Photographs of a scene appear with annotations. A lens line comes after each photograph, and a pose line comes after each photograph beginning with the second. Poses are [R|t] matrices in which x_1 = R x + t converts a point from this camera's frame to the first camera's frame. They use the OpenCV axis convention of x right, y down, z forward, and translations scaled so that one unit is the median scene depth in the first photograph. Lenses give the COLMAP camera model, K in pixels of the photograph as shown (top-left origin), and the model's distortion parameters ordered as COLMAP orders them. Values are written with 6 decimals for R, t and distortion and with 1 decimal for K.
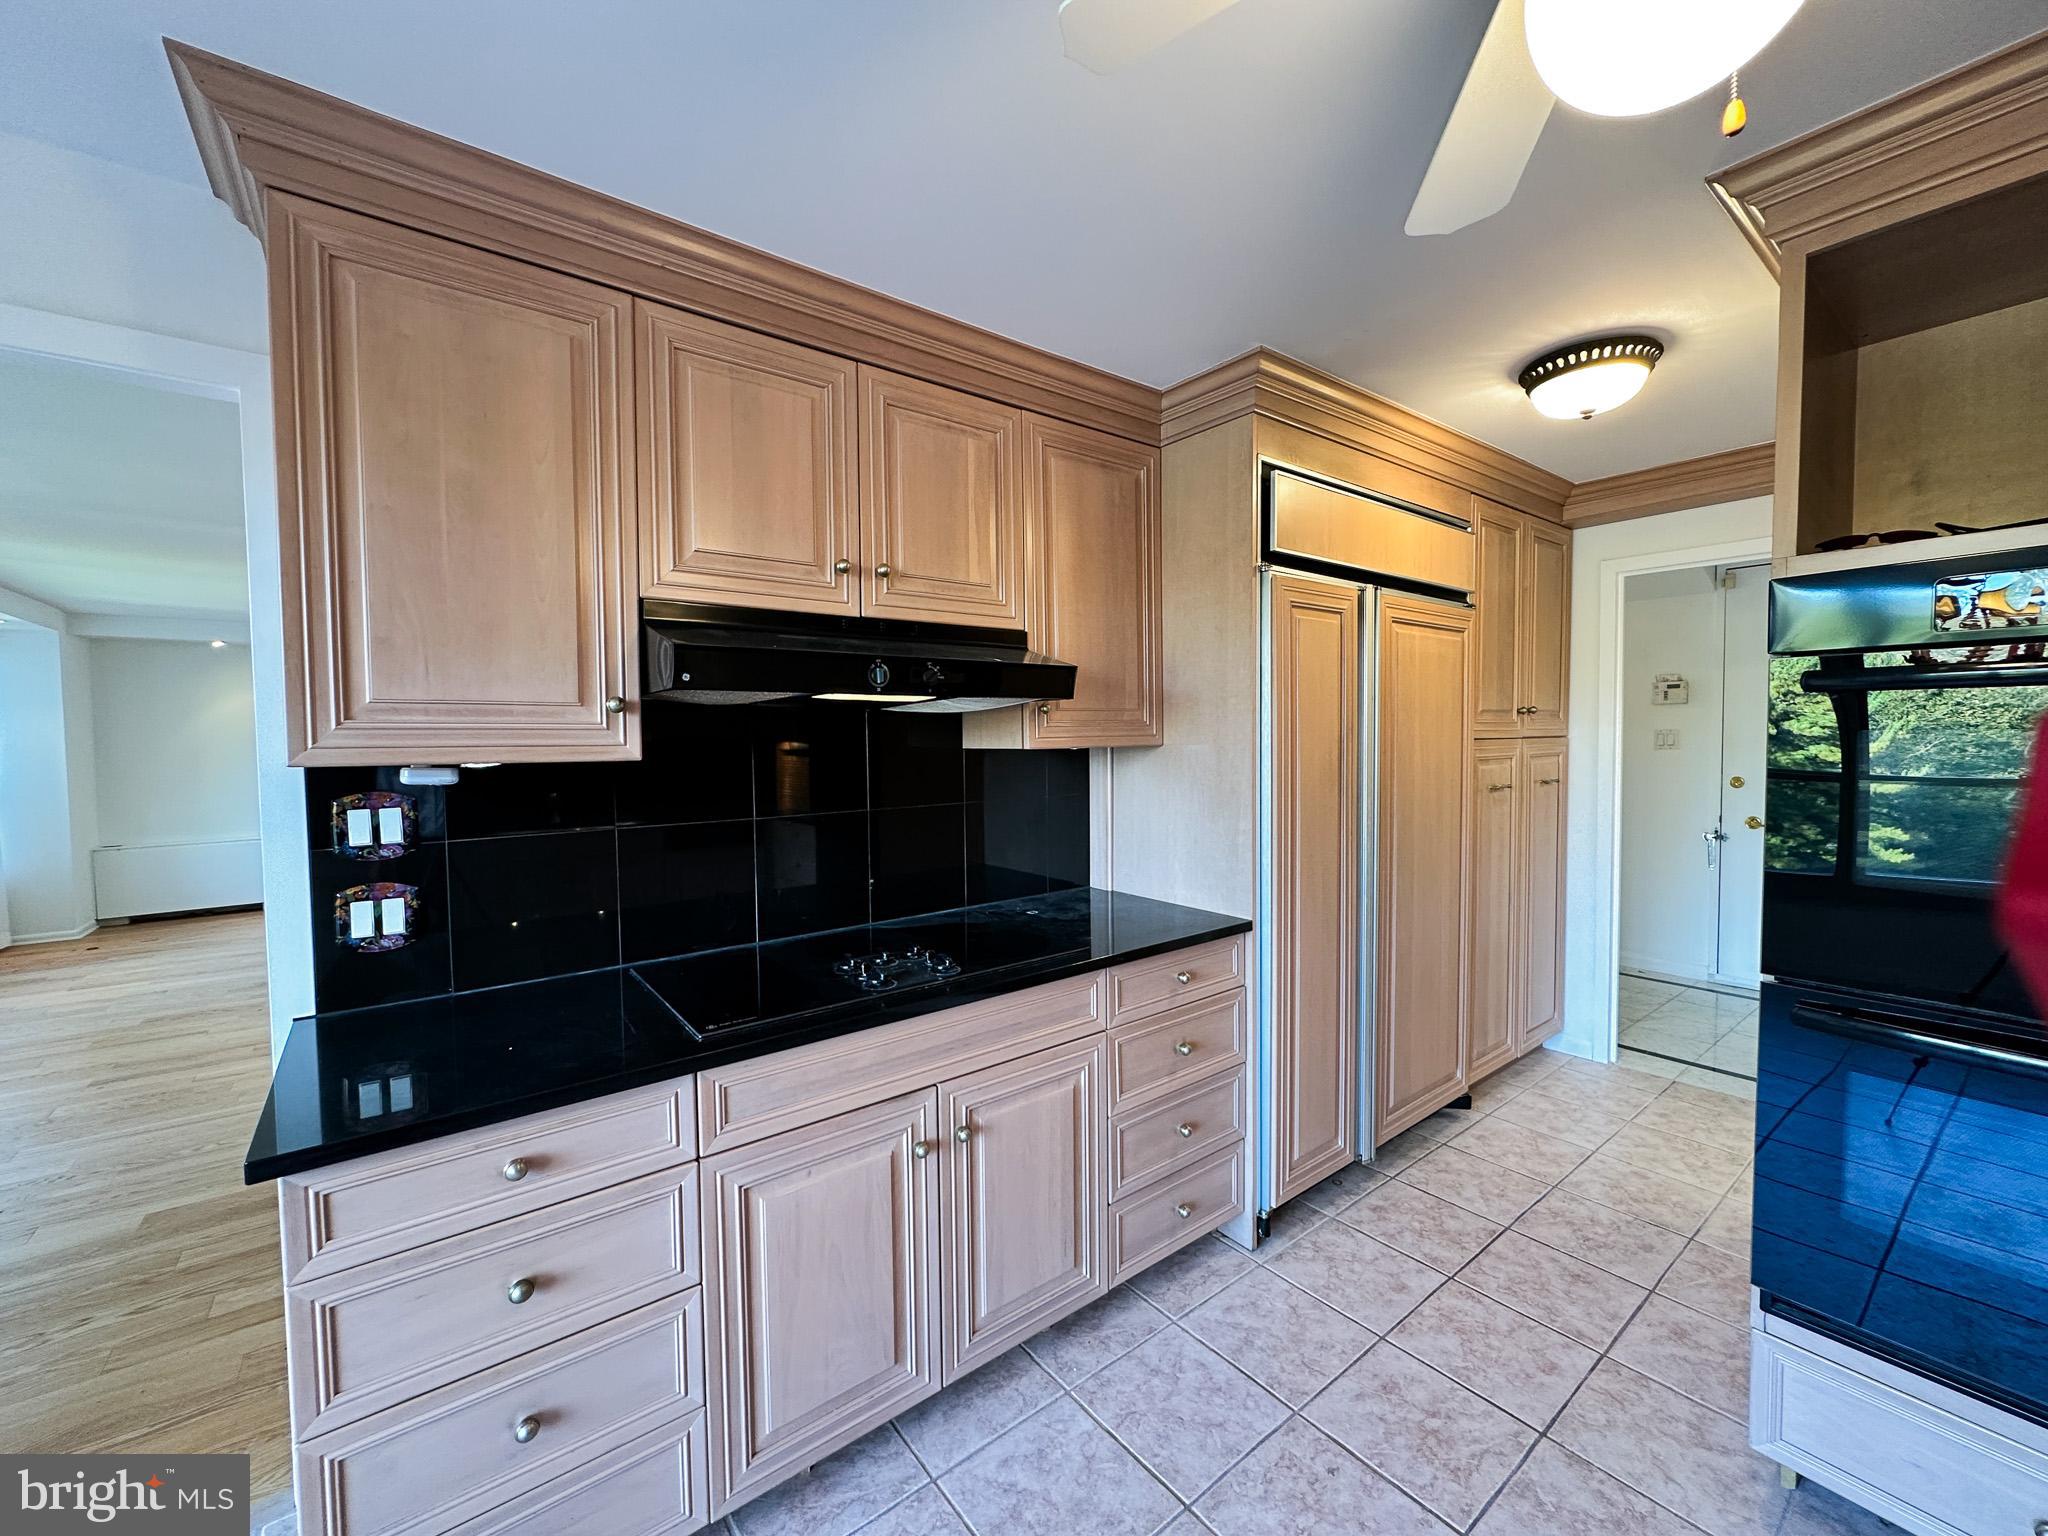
lens RADIAL K [[816.4, 0, 1022.5], [0, 816.4, 759.3], [0, 0, 1]] dist [-0.002656, 0.000209]
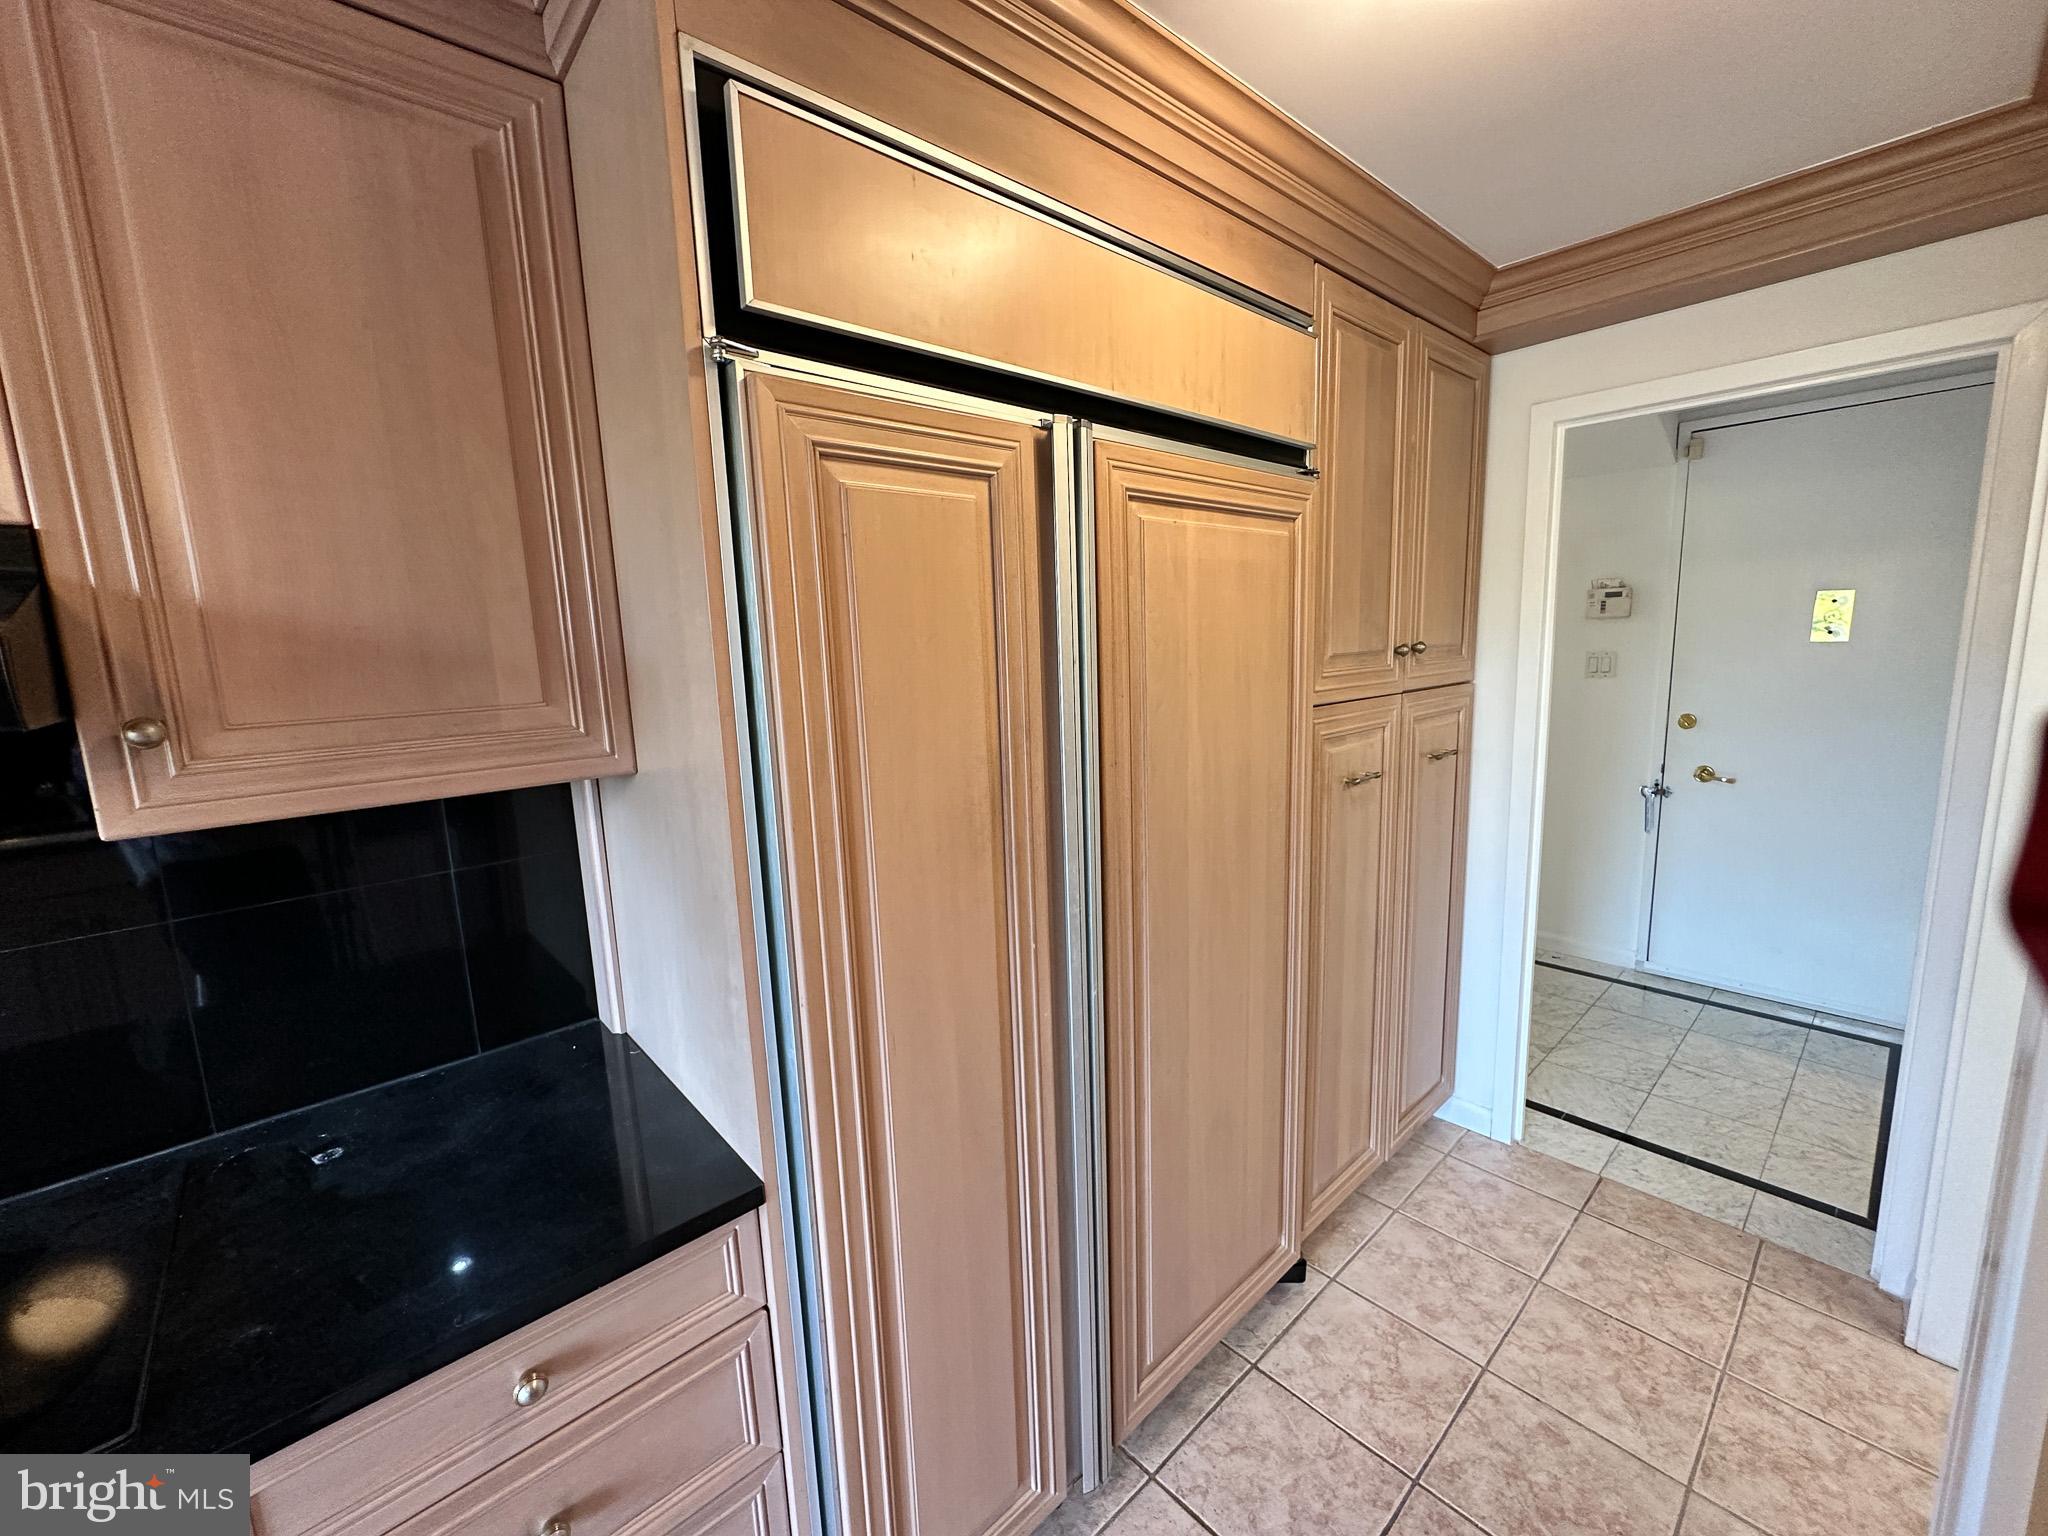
lens RADIAL K [[816.4, 0, 1027.5], [0, 816.4, 757.6], [0, 0, 1]] dist [-0.002656, 0.000209]
pose [[0.996511, -0.035502, 0.075540, 0.444206], [0.026829, 0.993247, 0.112874, -0.089571], [-0.079037, -0.110454, 0.990734, 0.634526]]
